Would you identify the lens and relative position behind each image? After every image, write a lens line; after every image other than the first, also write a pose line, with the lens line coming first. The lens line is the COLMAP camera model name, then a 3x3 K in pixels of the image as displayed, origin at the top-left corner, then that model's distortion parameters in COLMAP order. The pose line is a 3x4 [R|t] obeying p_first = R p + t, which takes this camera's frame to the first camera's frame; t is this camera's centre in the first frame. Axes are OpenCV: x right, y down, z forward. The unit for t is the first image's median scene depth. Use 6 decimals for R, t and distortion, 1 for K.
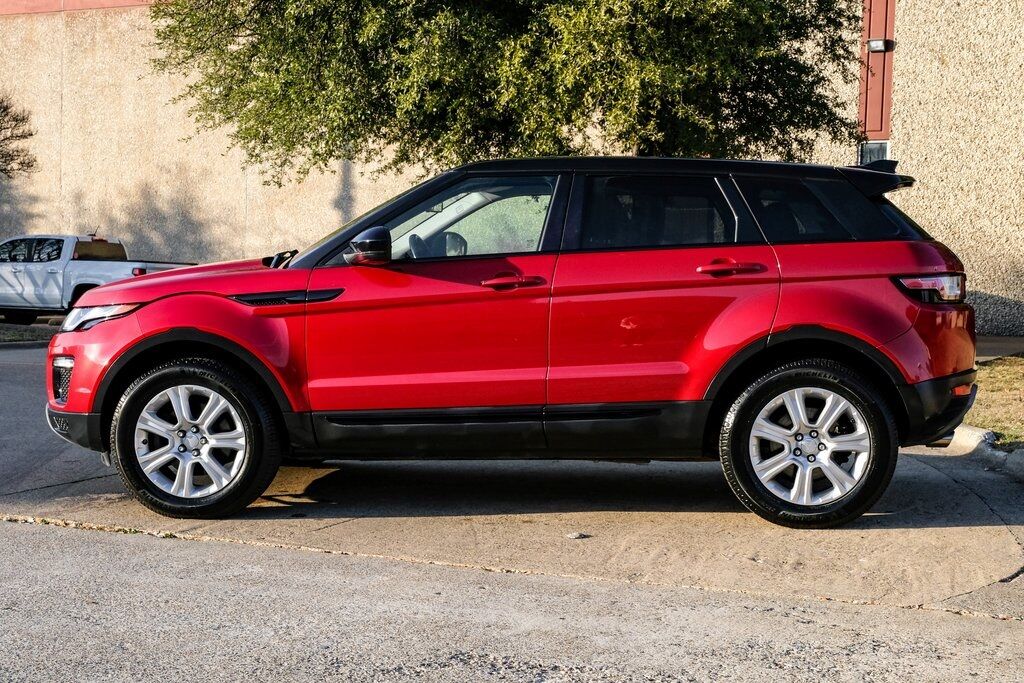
lens RADIAL K [[1354.8, 0, 513.2], [0, 1354.8, 359.9], [0, 0, 1]] dist [0.011992, 0.000000]
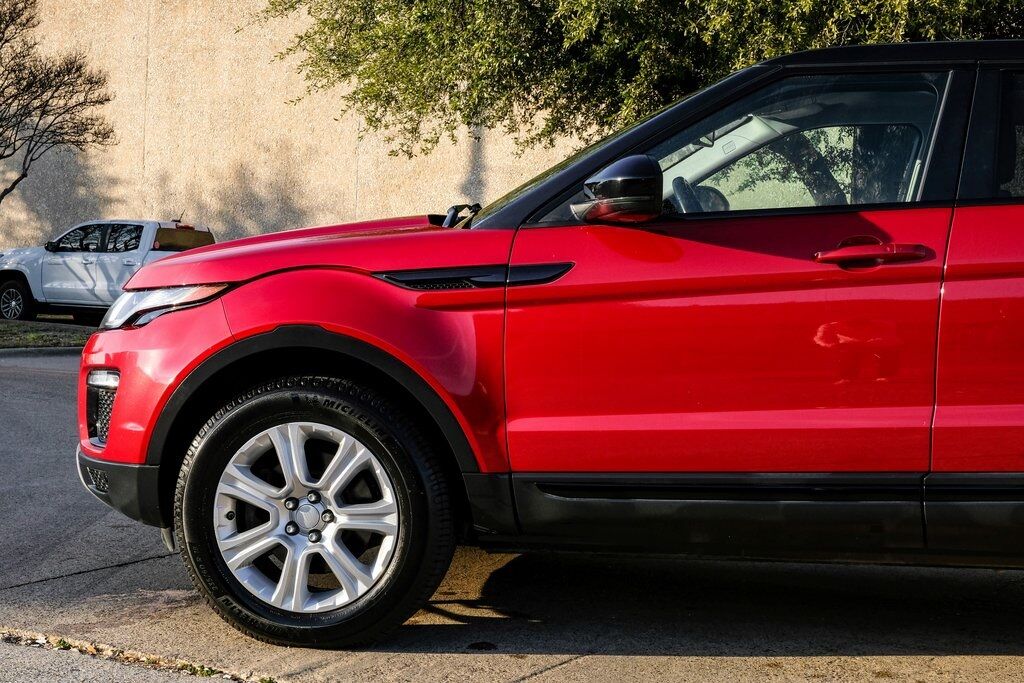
lens RADIAL K [[1540.2, 0, 515.8], [0, 1540.2, 341.3], [0, 0, 1]] dist [0.059865, 0.000000]
pose [[0.996142, 0.017662, -0.085963, -0.089159], [-0.019623, 0.999565, -0.022022, -0.003823], [0.085537, 0.023624, 0.996055, 0.330620]]
